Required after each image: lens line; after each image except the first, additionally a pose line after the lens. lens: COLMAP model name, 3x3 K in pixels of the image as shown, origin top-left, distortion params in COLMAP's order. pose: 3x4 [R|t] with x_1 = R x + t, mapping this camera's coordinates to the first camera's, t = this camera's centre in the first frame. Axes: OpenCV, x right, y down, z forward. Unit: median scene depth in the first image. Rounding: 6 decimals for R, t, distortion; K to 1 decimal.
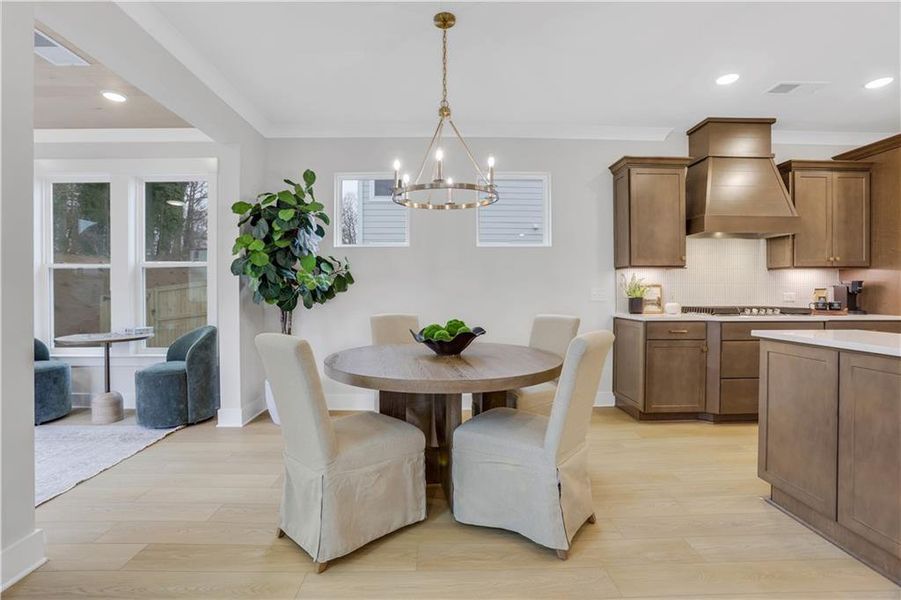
lens RADIAL K [[404.3, 0, 447.6], [0, 404.3, 292.8], [0, 0, 1]] dist [-0.027926, 0.000021]
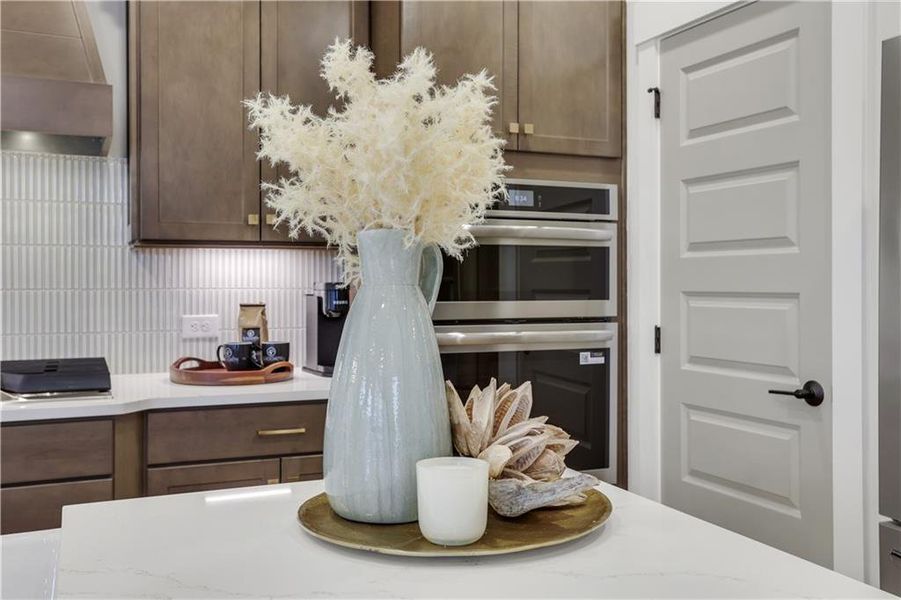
lens RADIAL K [[848.9, 0, 456.4], [0, 848.9, 275.9], [0, 0, 1]] dist [-0.013420, 0.000000]
pose [[0.923328, 0.001746, 0.384008, 0.830530], [0.001084, 0.999974, -0.007154, -0.030259], [-0.384011, 0.007021, 0.923302, 0.237431]]
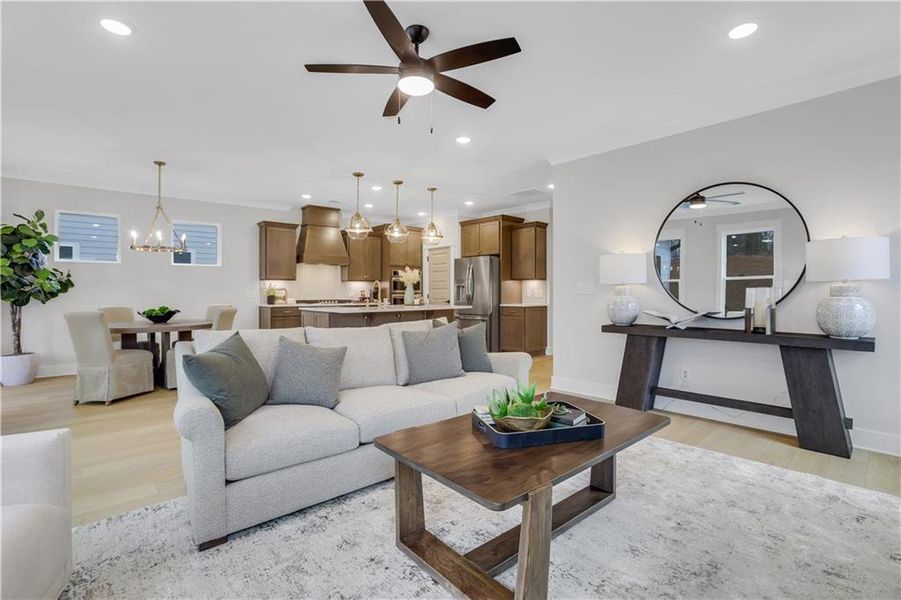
lens RADIAL K [[416.8, 0, 442.1], [0, 416.8, 292.0], [0, 0, 1]] dist [-0.035107, 0.003631]
pose [[0.769332, -0.001733, 0.638847, -0.146333], [0.003390, 0.999993, -0.001370, 0.001239], [-0.638840, 0.003219, 0.769333, -0.985080]]
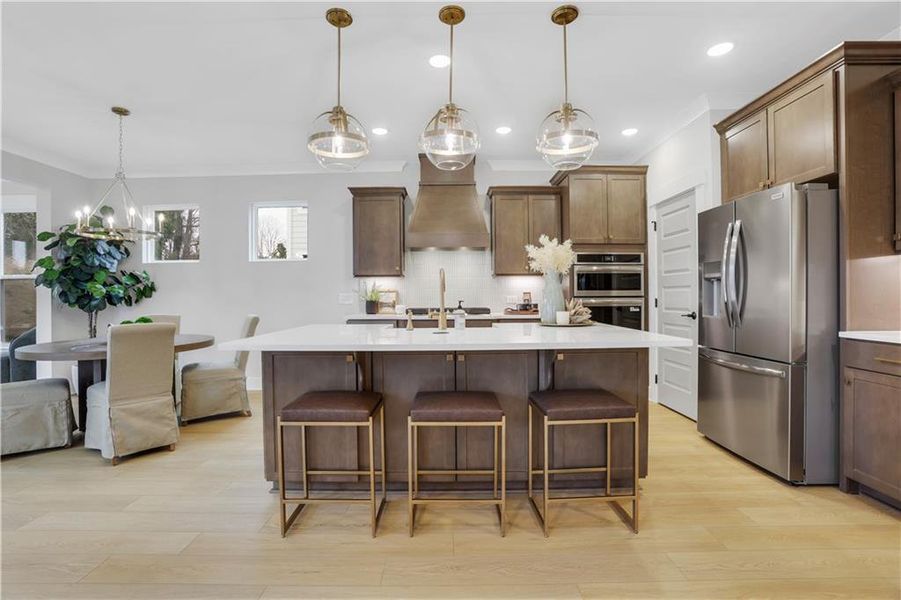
lens RADIAL K [[416.8, 0, 452.8], [0, 416.8, 299.8], [0, 0, 1]] dist [-0.035107, 0.003631]
pose [[0.999812, -0.005802, -0.018478, 0.750961], [0.005934, 0.999957, 0.007069, 0.001270], [0.018436, -0.007178, 0.999804, -0.265924]]
